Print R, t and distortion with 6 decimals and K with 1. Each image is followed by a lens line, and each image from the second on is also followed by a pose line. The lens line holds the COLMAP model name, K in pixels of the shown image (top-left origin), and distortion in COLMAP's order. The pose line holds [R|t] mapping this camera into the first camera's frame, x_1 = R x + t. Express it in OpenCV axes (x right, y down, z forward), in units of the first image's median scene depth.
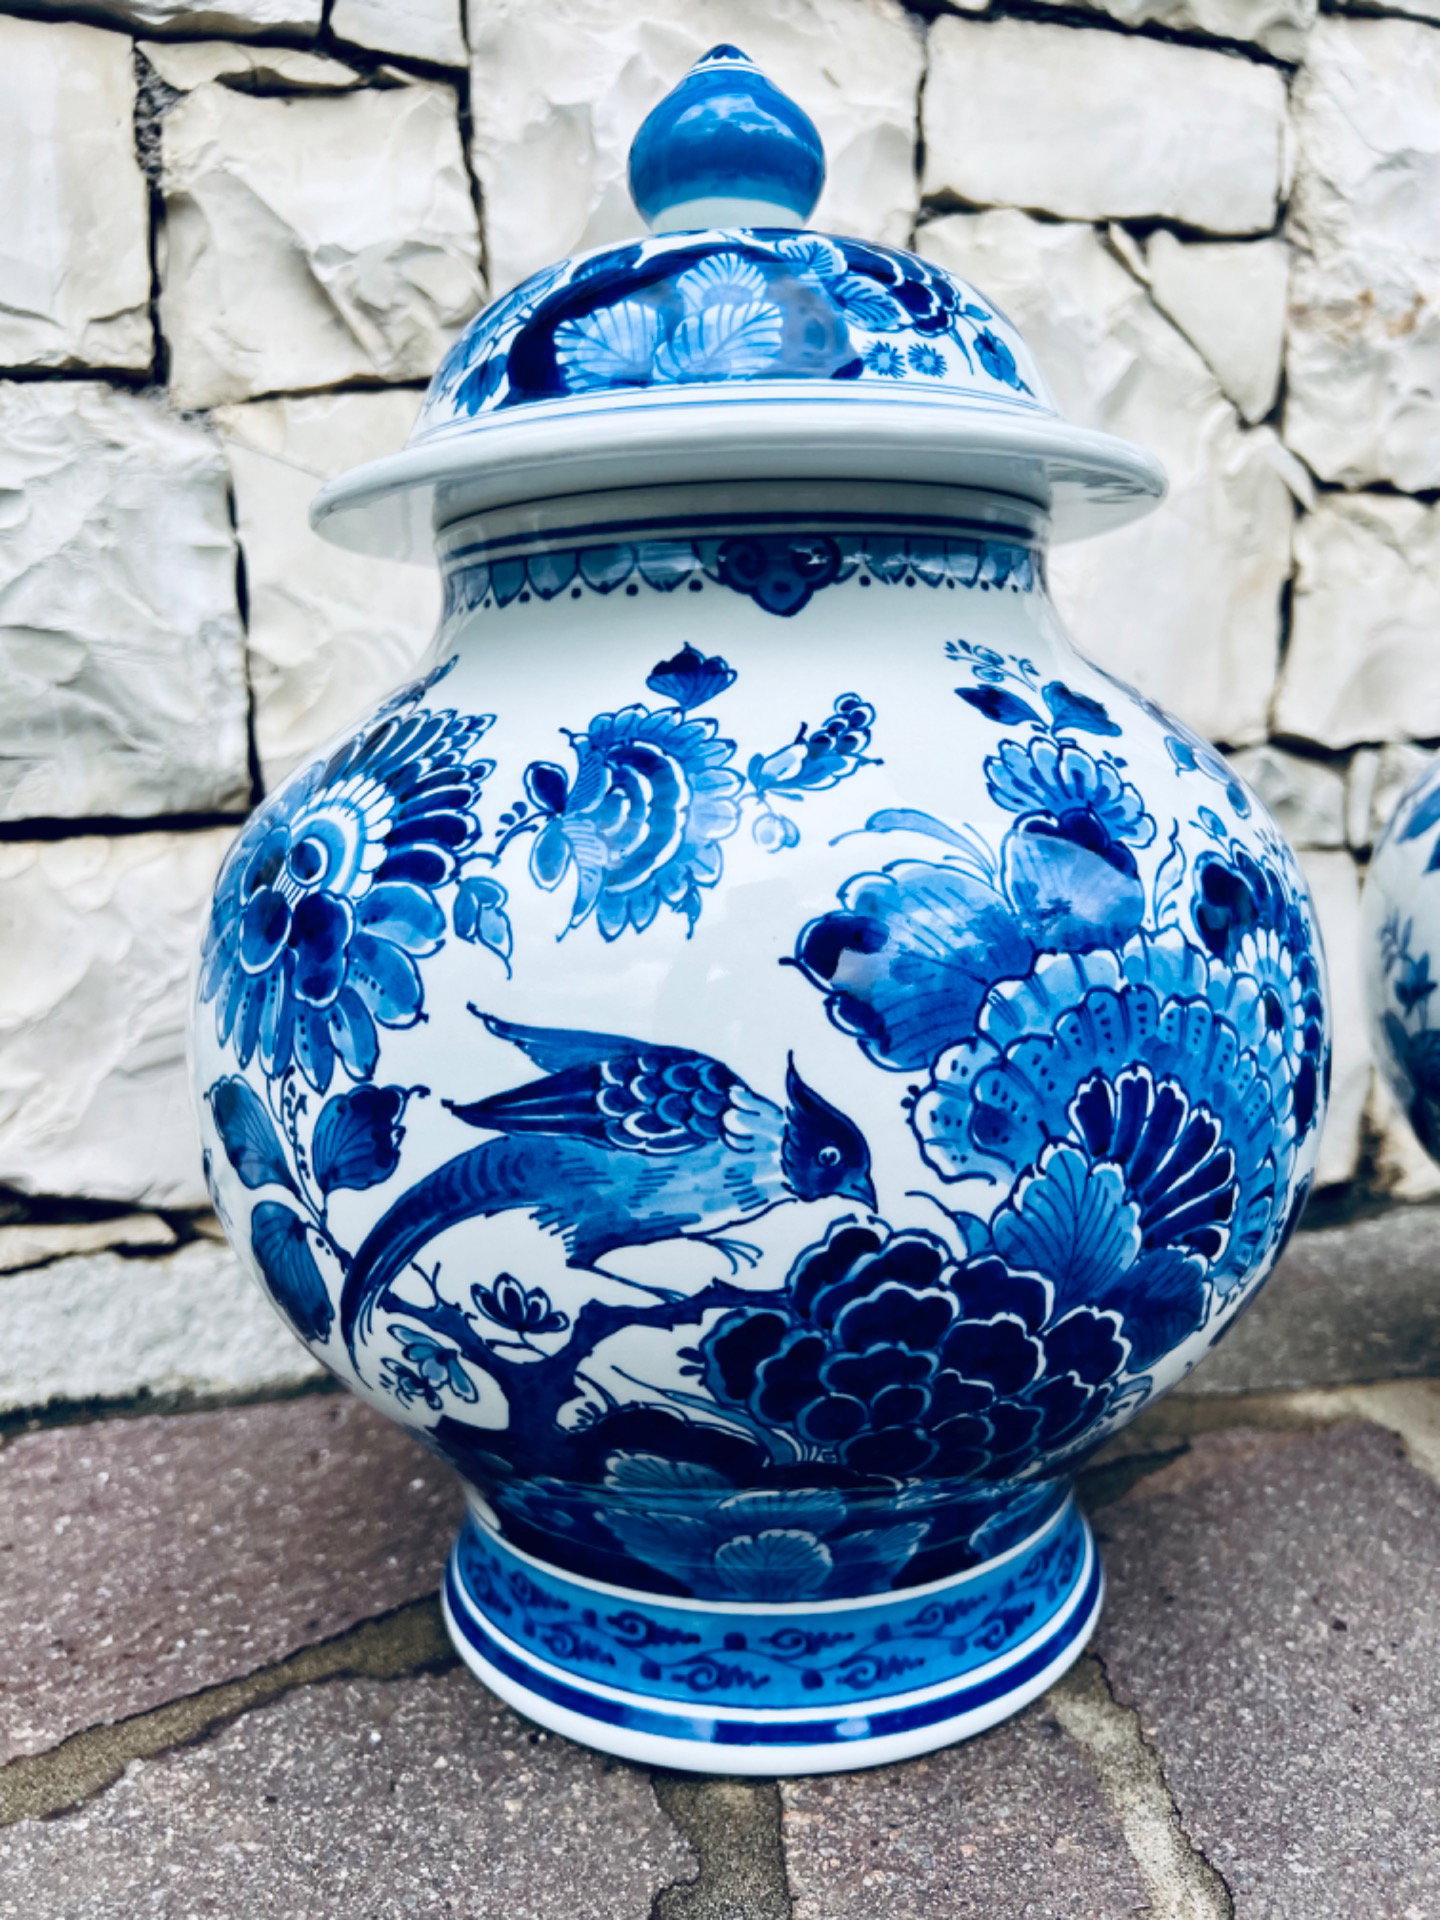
lens RADIAL K [[1462.2, 0, 728.5], [0, 1462.2, 967.8], [0, 0, 1]] dist [0.051422, -0.076096]
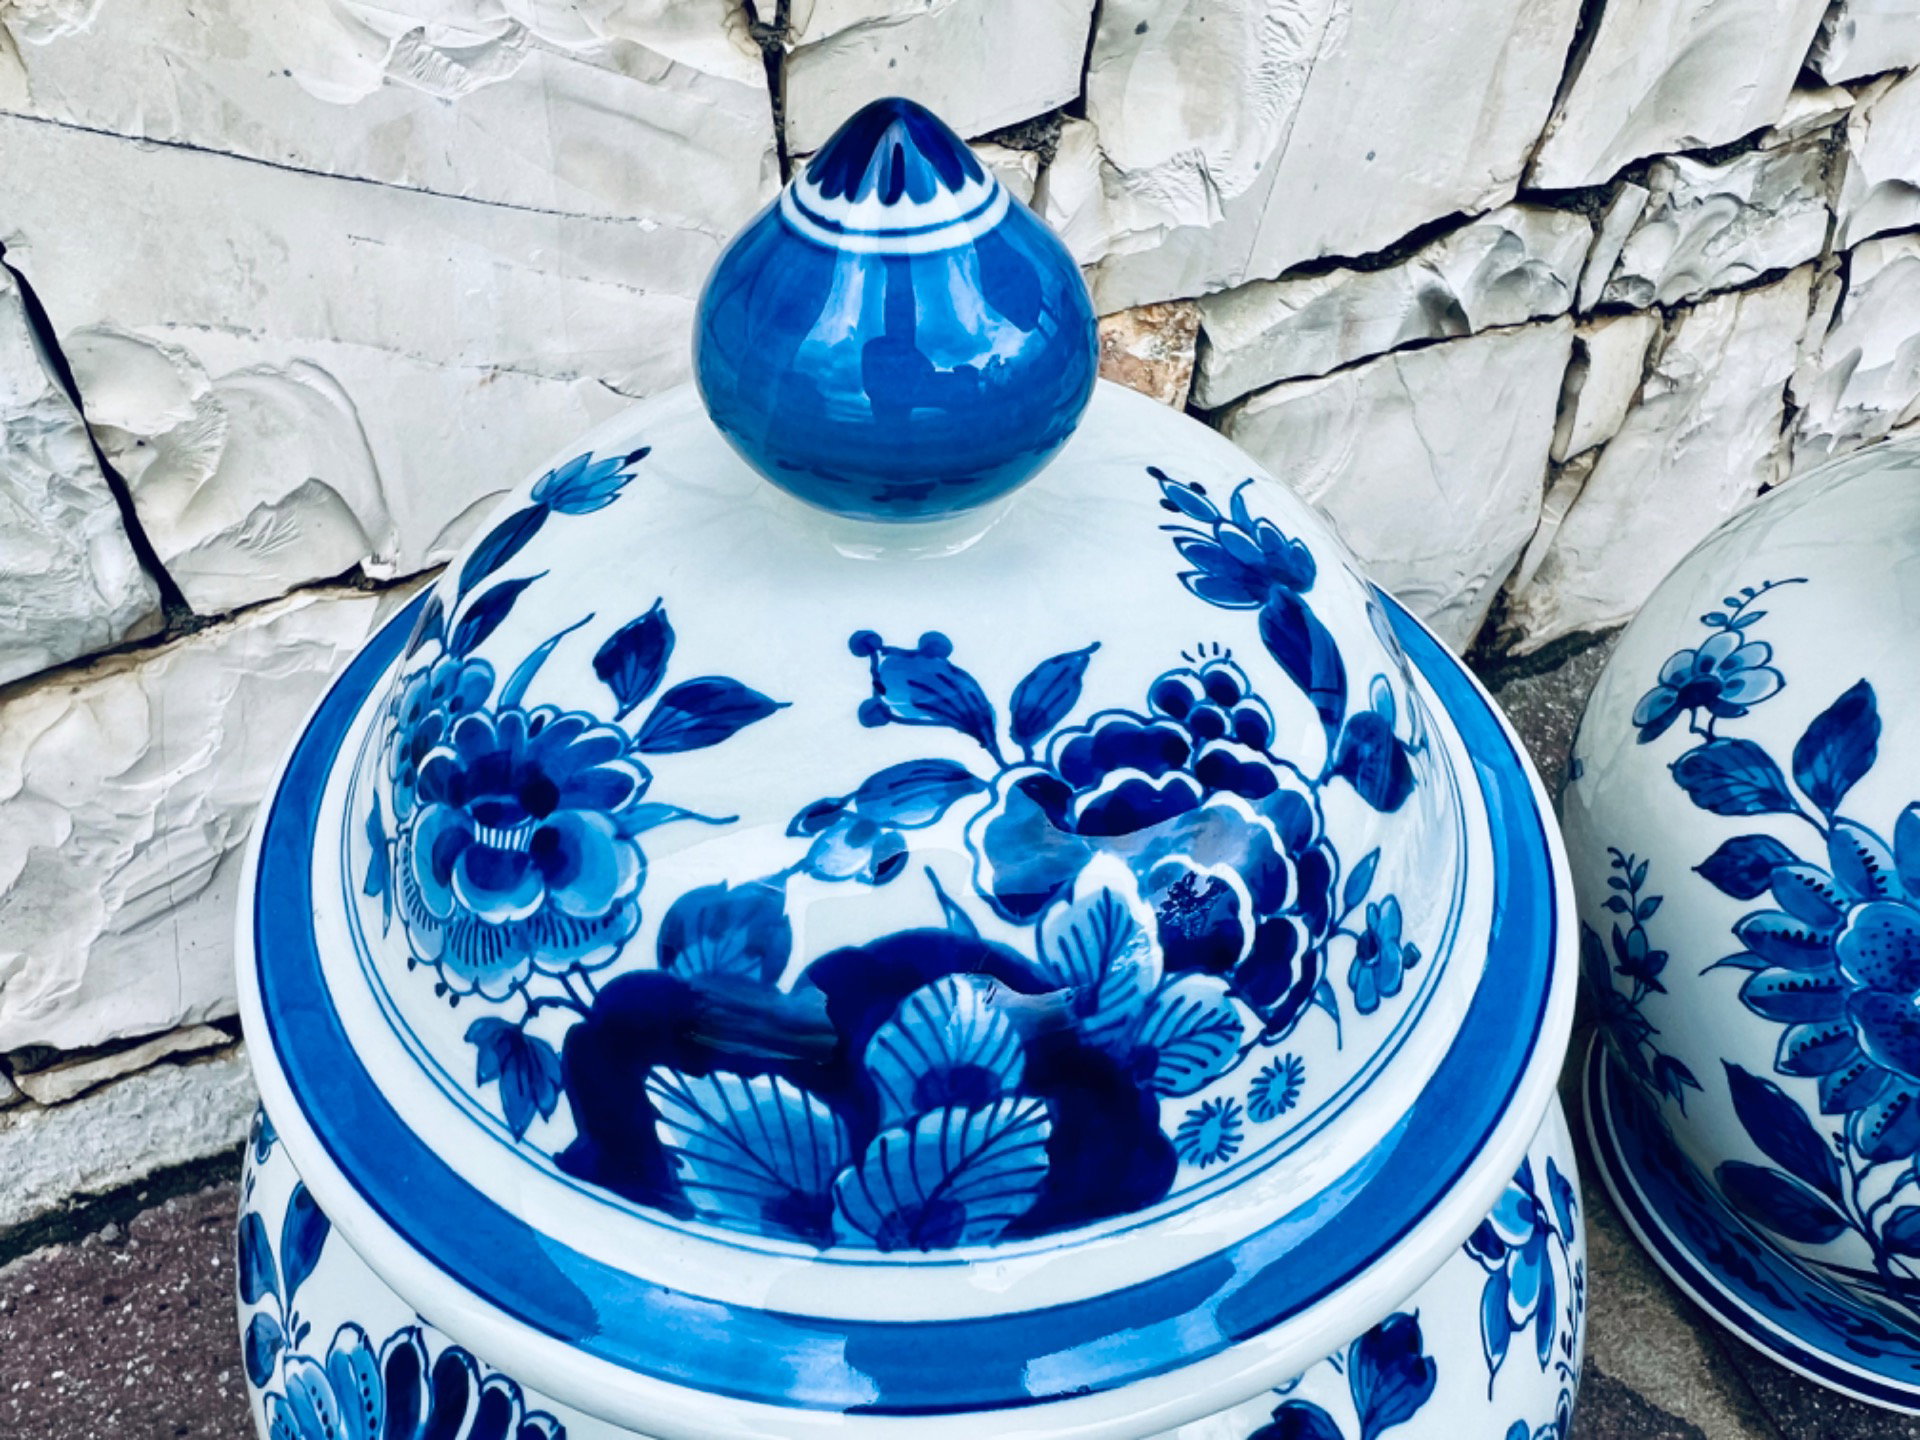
lens RADIAL K [[1462.4, 0, 869.9], [0, 1462.4, 828.2], [0, 0, 1]] dist [0.001176, -0.005973]
pose [[0.995491, -0.064064, 0.069958, -0.069446], [0.004148, 0.766187, 0.642604, -0.928018], [-0.094768, -0.639416, 0.762998, 0.662136]]
